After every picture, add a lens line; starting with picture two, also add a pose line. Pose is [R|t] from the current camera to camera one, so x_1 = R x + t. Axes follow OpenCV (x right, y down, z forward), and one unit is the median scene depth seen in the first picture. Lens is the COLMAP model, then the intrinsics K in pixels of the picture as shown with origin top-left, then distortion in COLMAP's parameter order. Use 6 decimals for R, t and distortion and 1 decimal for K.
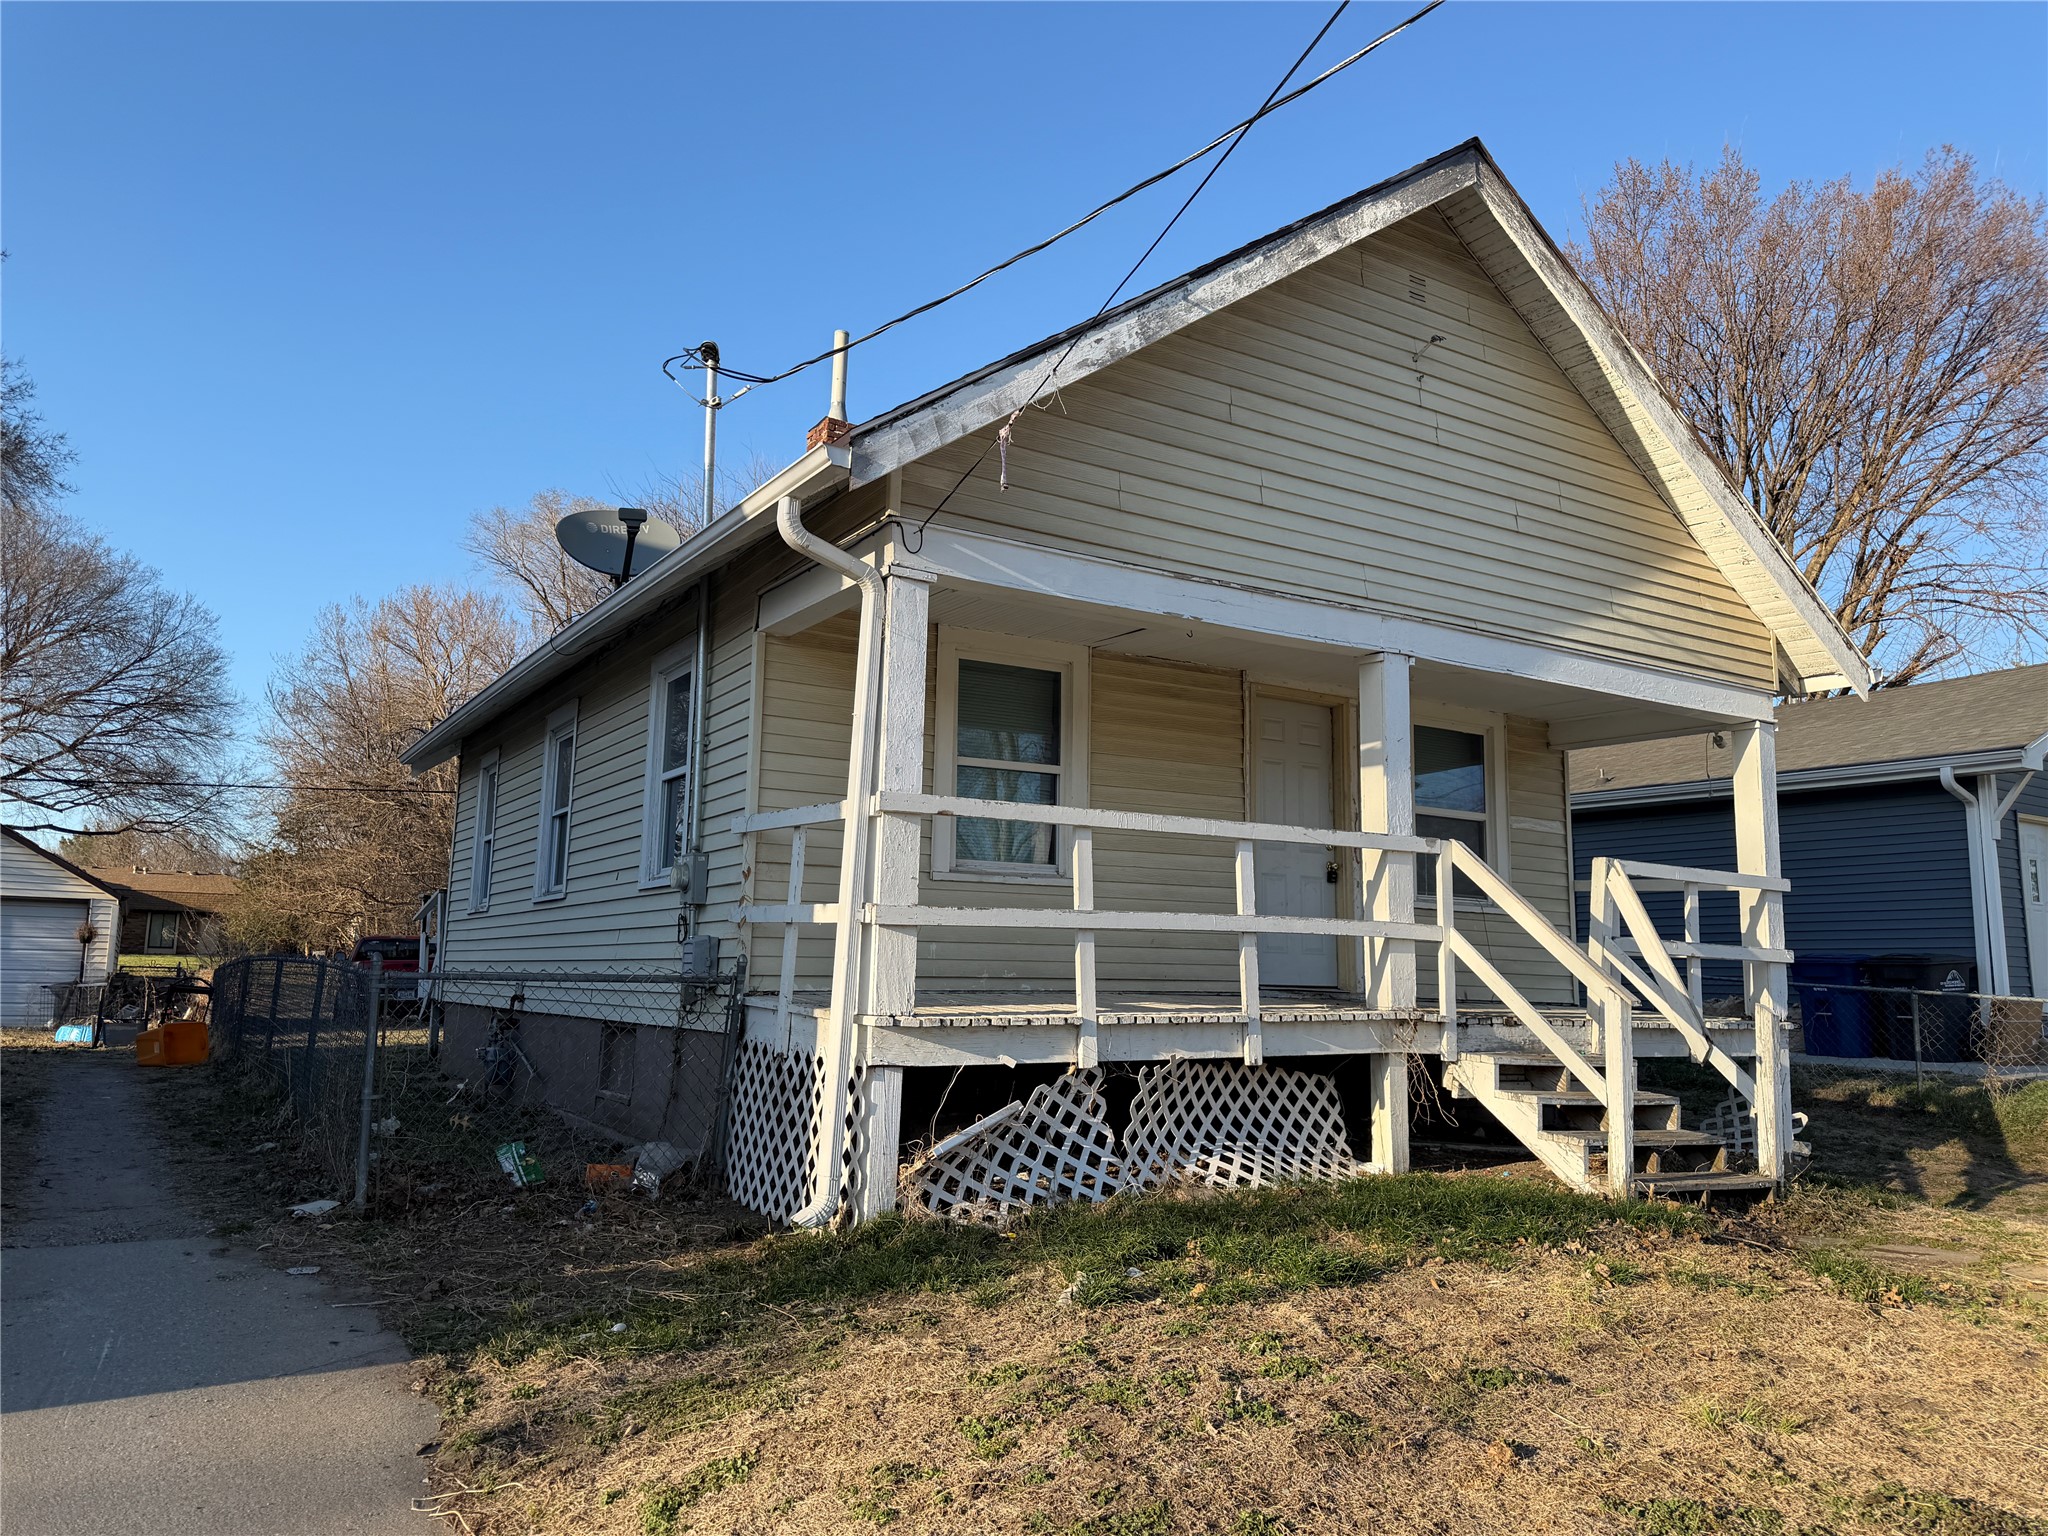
lens RADIAL K [[1463.5, 0, 1011.4], [0, 1463.5, 768.2], [0, 0, 1]] dist [0.012083, -0.008862]
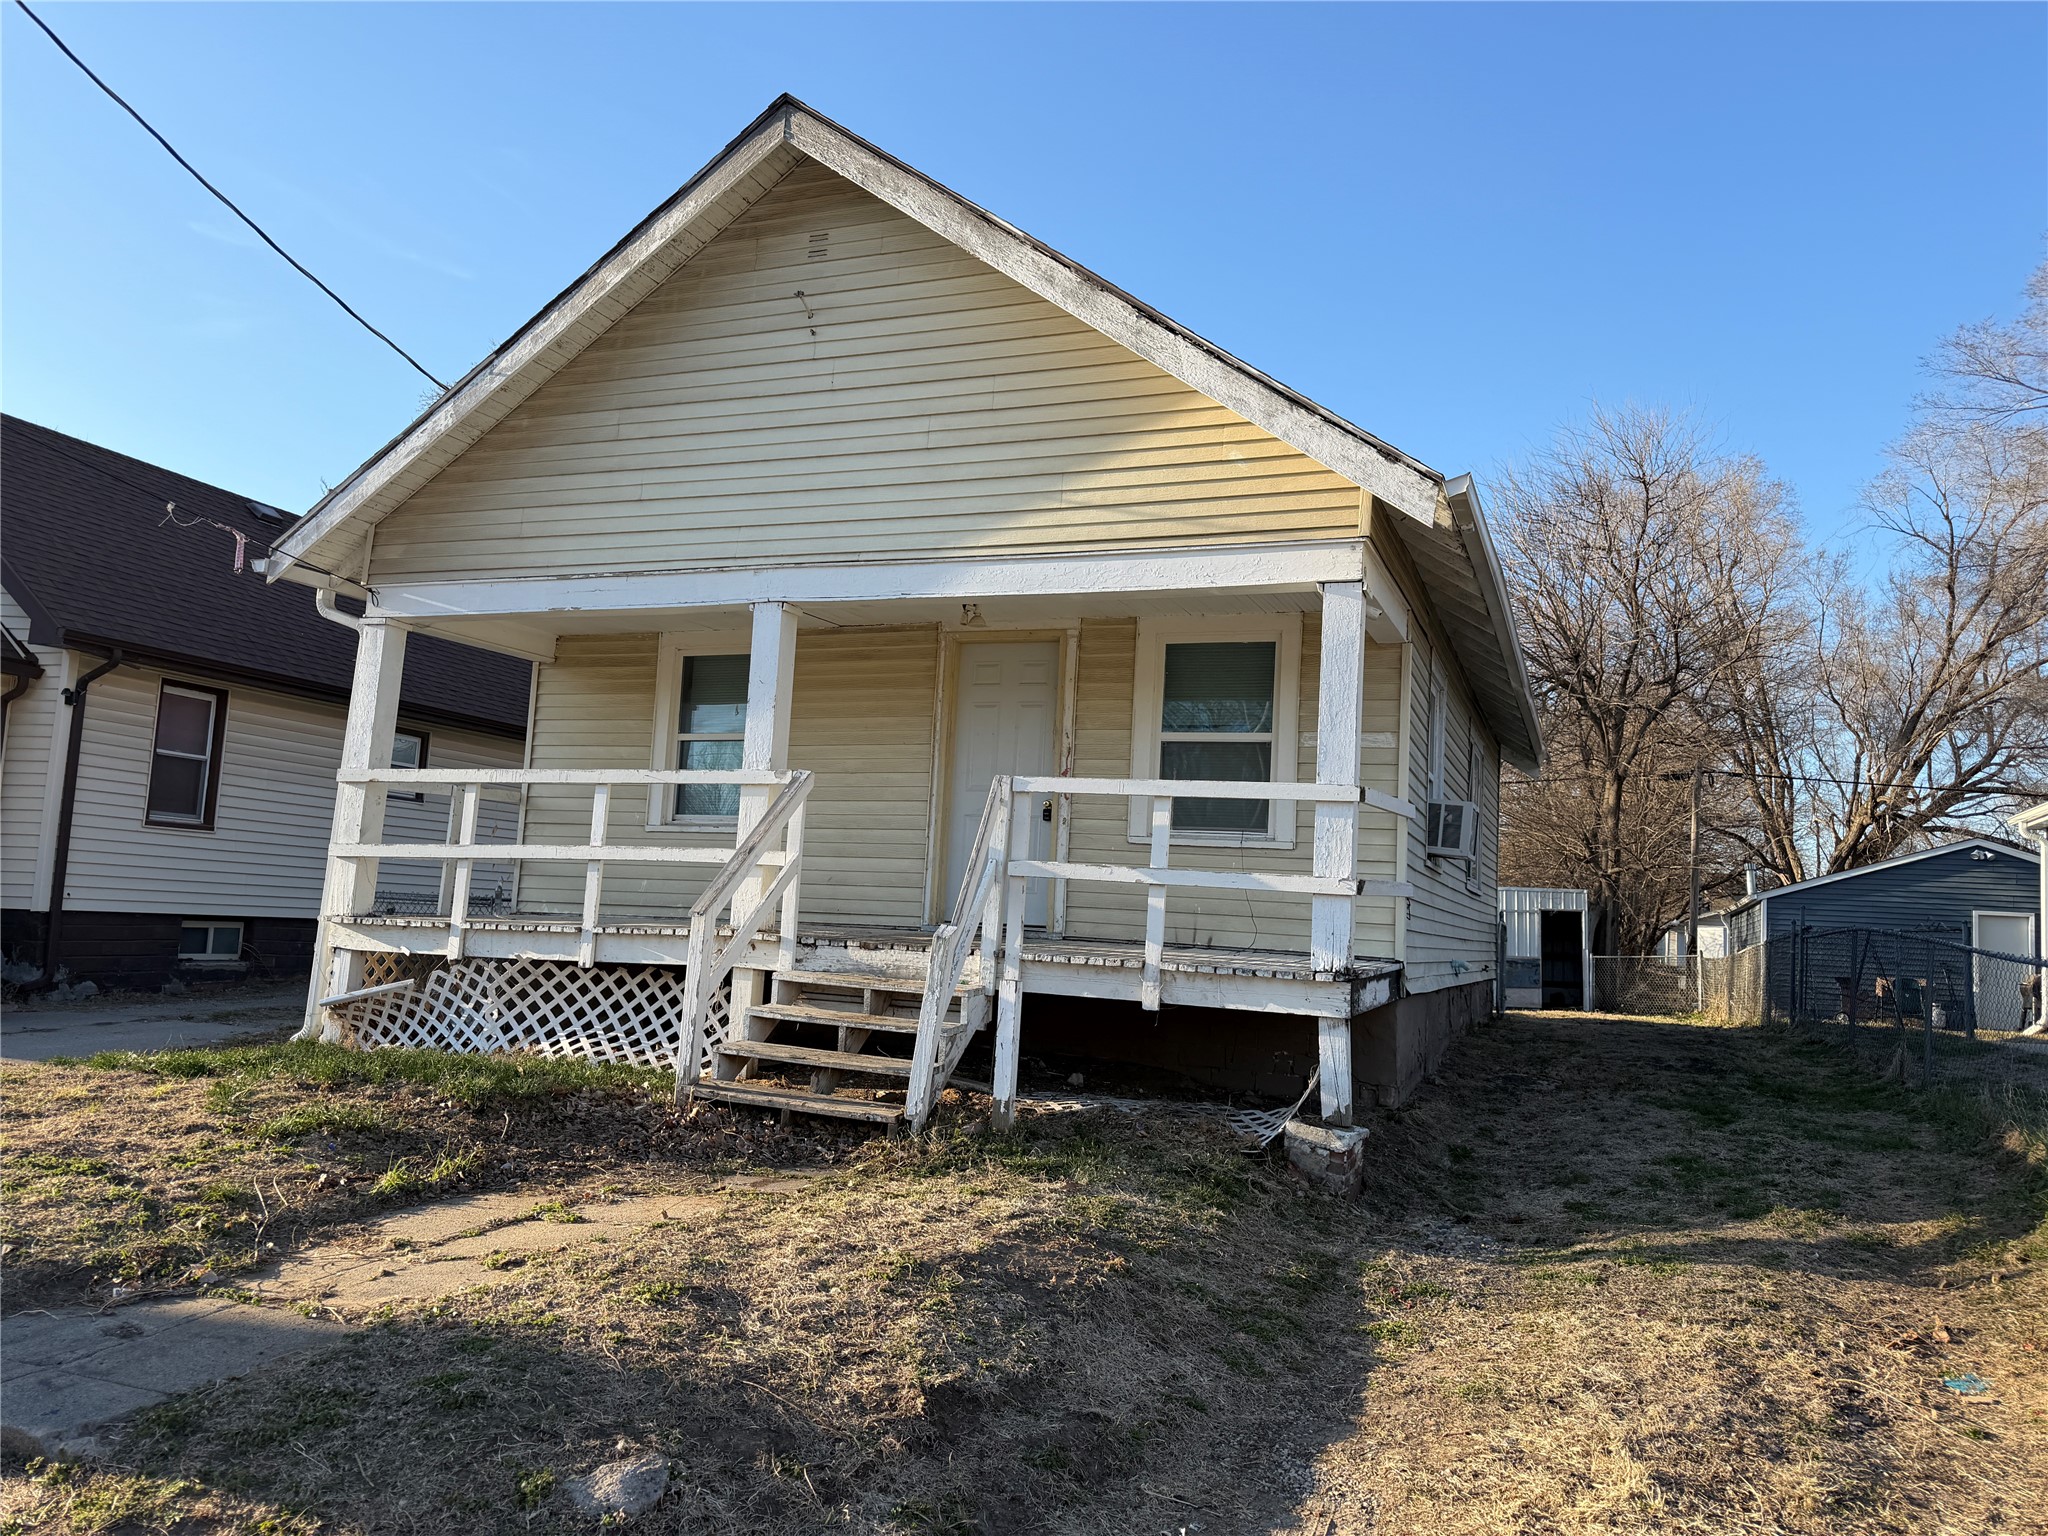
lens RADIAL K [[1463.5, 0, 1019.4], [0, 1463.5, 767.5], [0, 0, 1]] dist [0.012083, -0.008862]
pose [[0.620500, -0.081359, -0.779975, 1.275936], [0.074330, 0.996228, -0.044783, 0.111737], [0.780676, -0.030188, 0.624206, 0.495276]]
